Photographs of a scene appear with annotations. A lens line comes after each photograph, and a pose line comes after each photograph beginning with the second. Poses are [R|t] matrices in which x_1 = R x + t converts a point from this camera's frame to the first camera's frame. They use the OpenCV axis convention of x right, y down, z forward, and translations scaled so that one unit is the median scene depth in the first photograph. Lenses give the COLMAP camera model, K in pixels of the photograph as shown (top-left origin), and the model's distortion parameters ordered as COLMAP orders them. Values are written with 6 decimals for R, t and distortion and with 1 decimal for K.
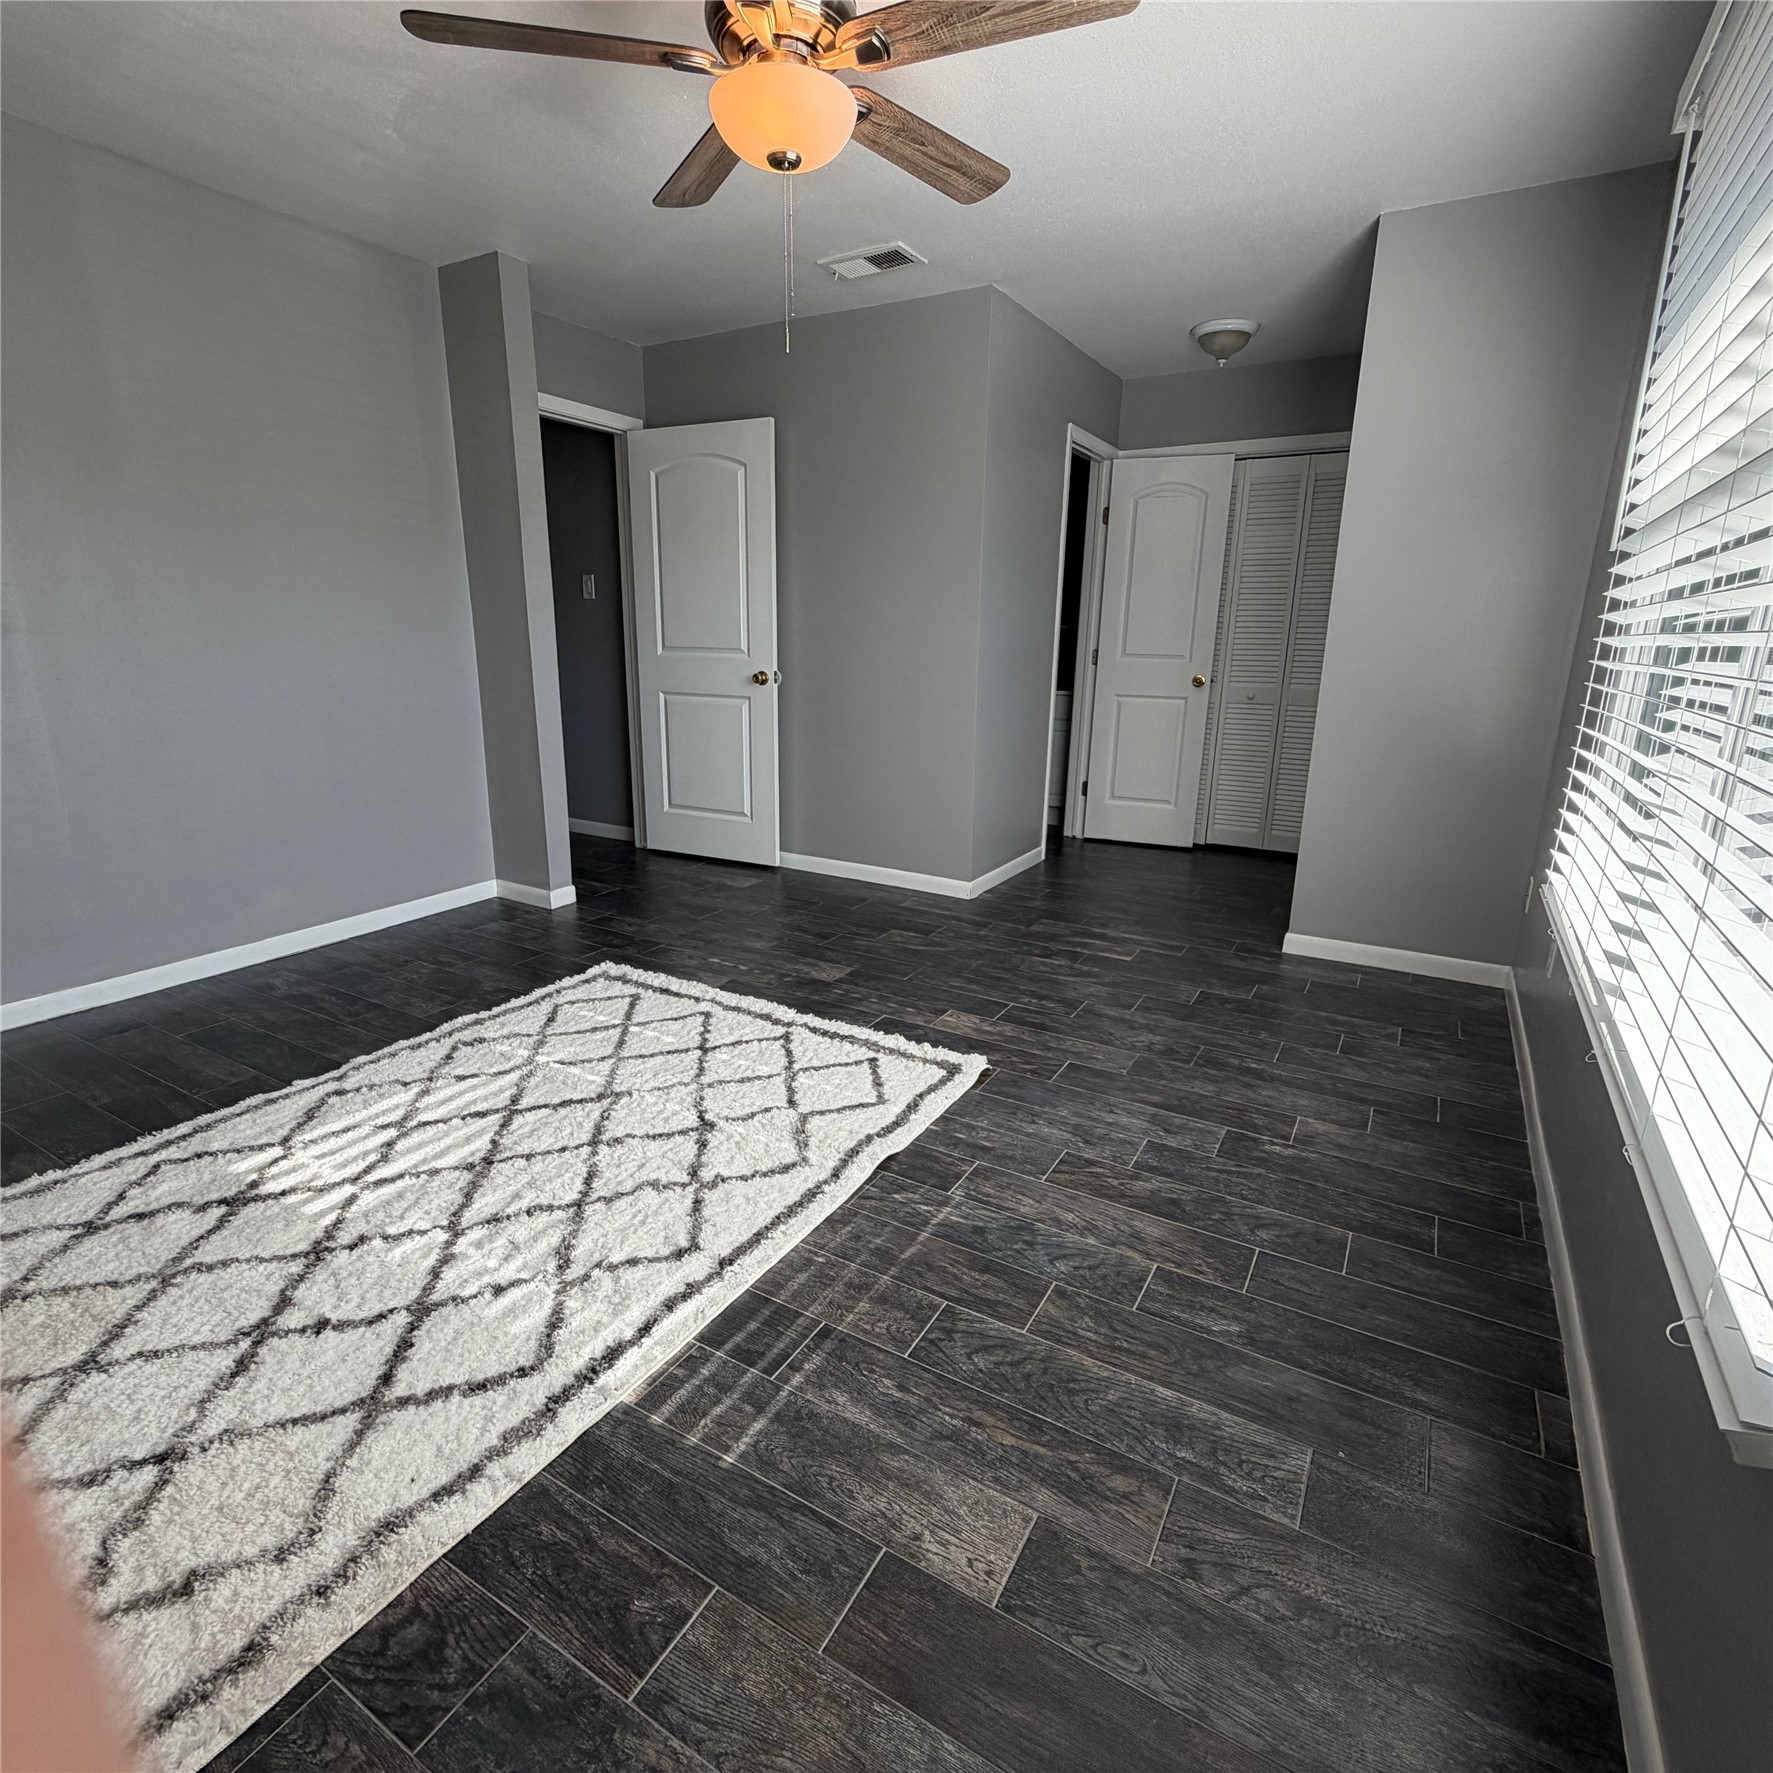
lens RADIAL K [[944.1, 0, 886.5], [0, 944.1, 886.5], [0, 0, 1]] dist [0.003461, -0.002697]
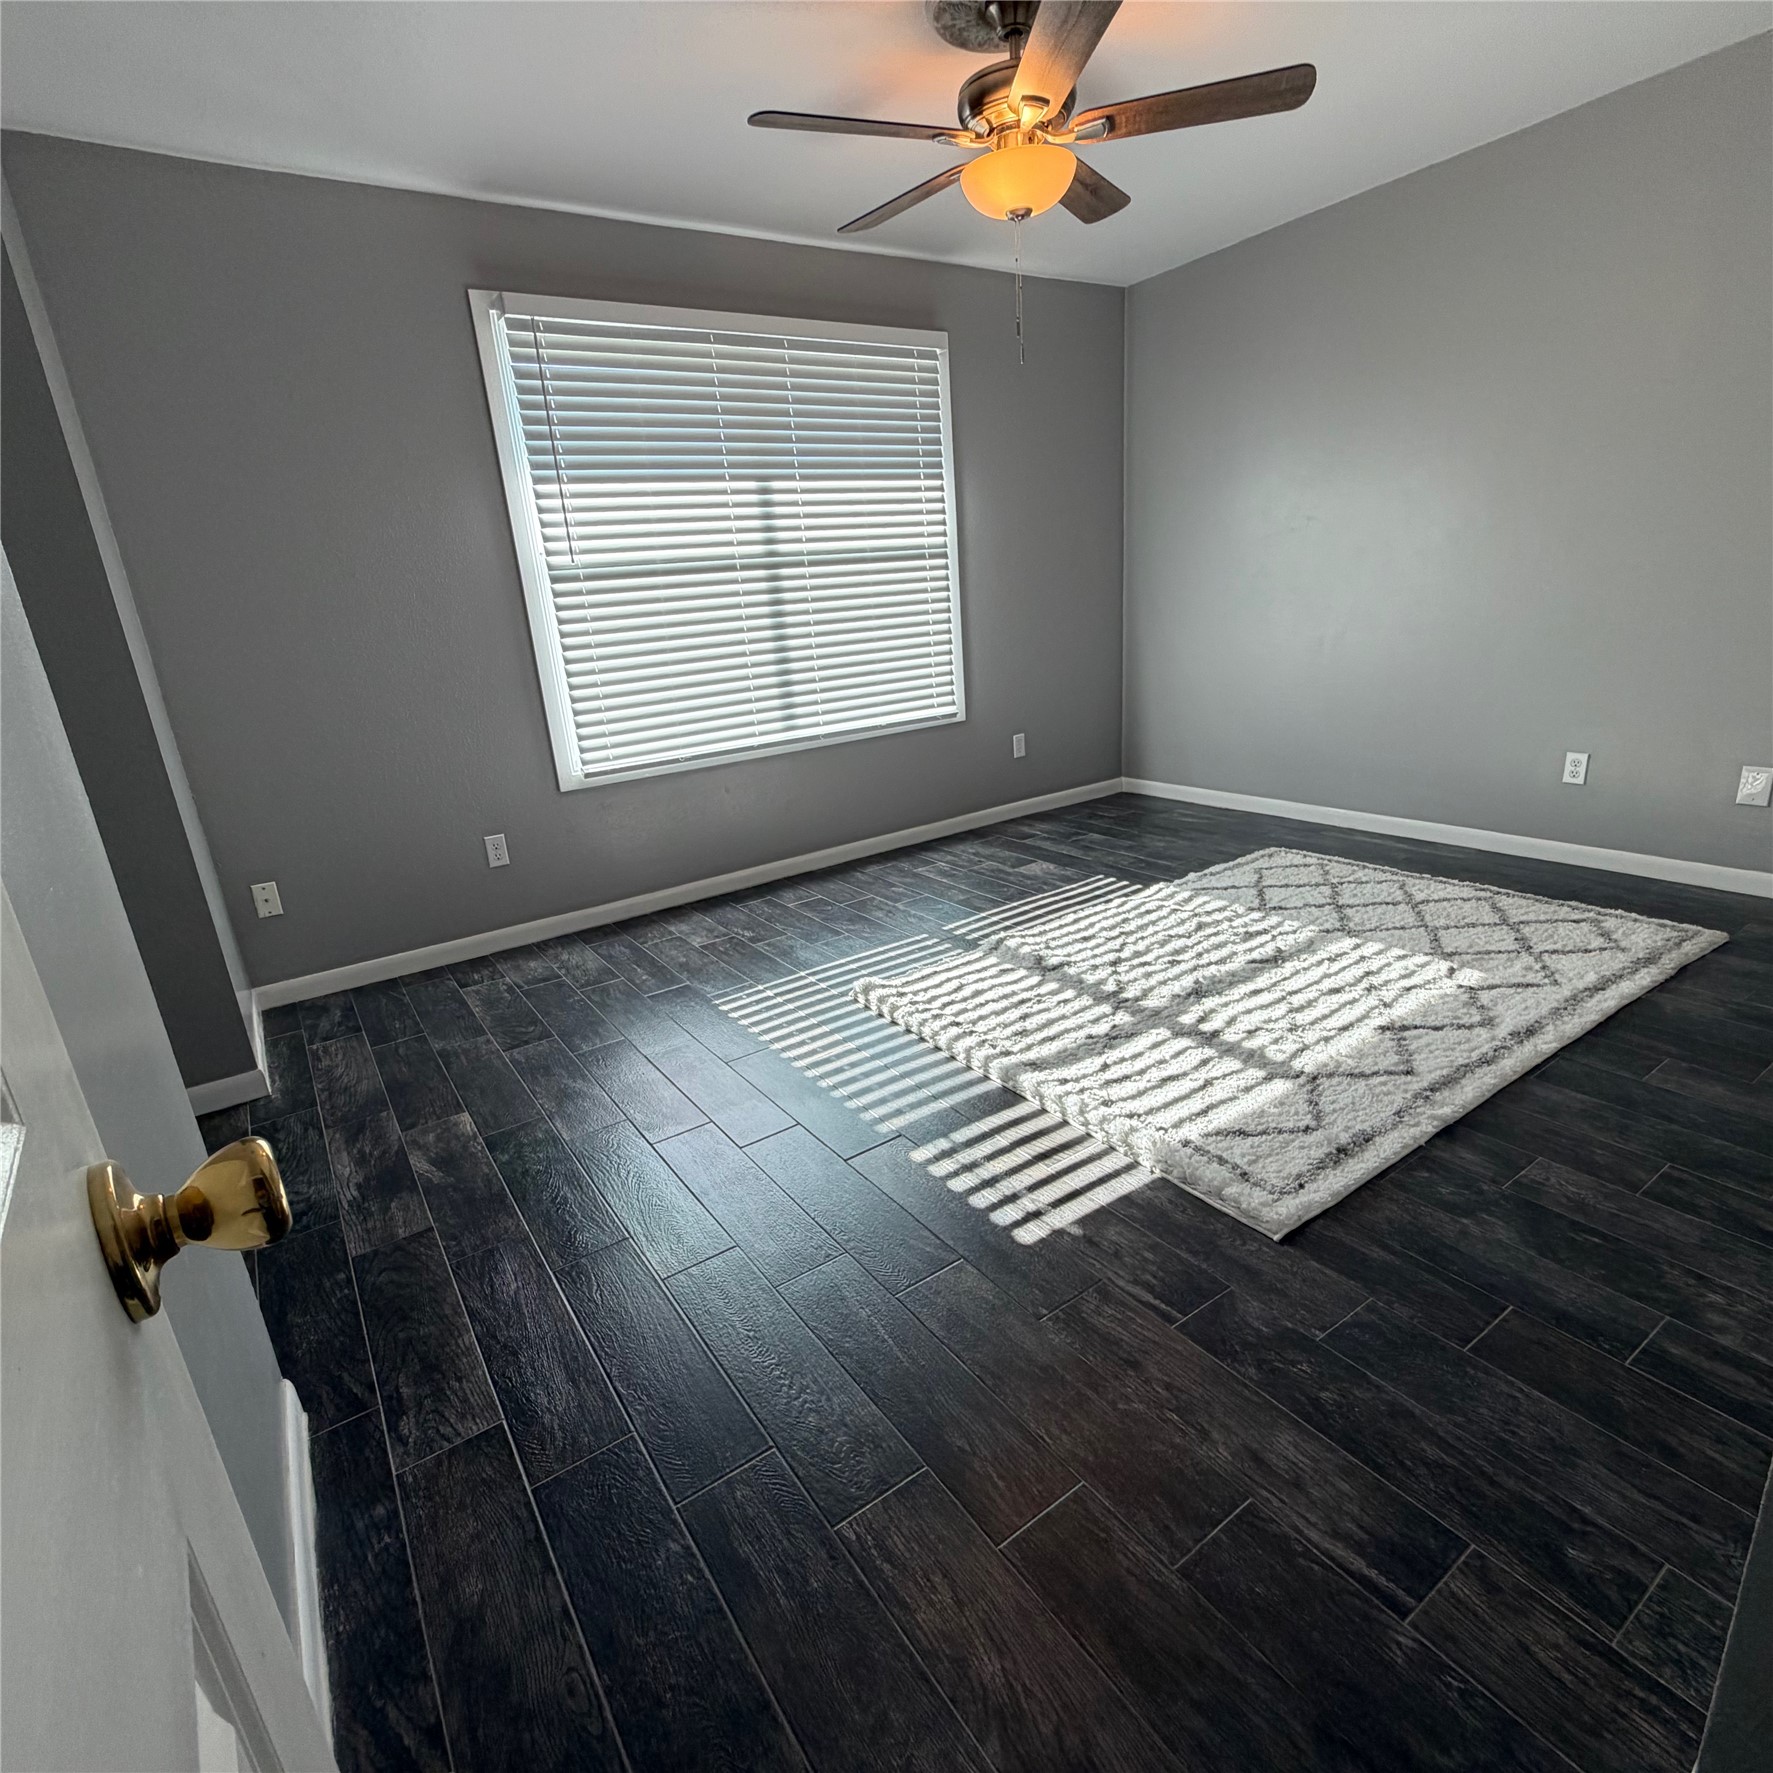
lens RADIAL K [[944.1, 0, 886.5], [0, 944.1, 886.5], [0, 0, 1]] dist [0.003461, -0.002697]
pose [[-0.900561, -0.076065, 0.428023, -0.456505], [0.173626, 0.839705, 0.514537, -0.551444], [-0.398552, 0.537689, -0.742999, 2.020102]]
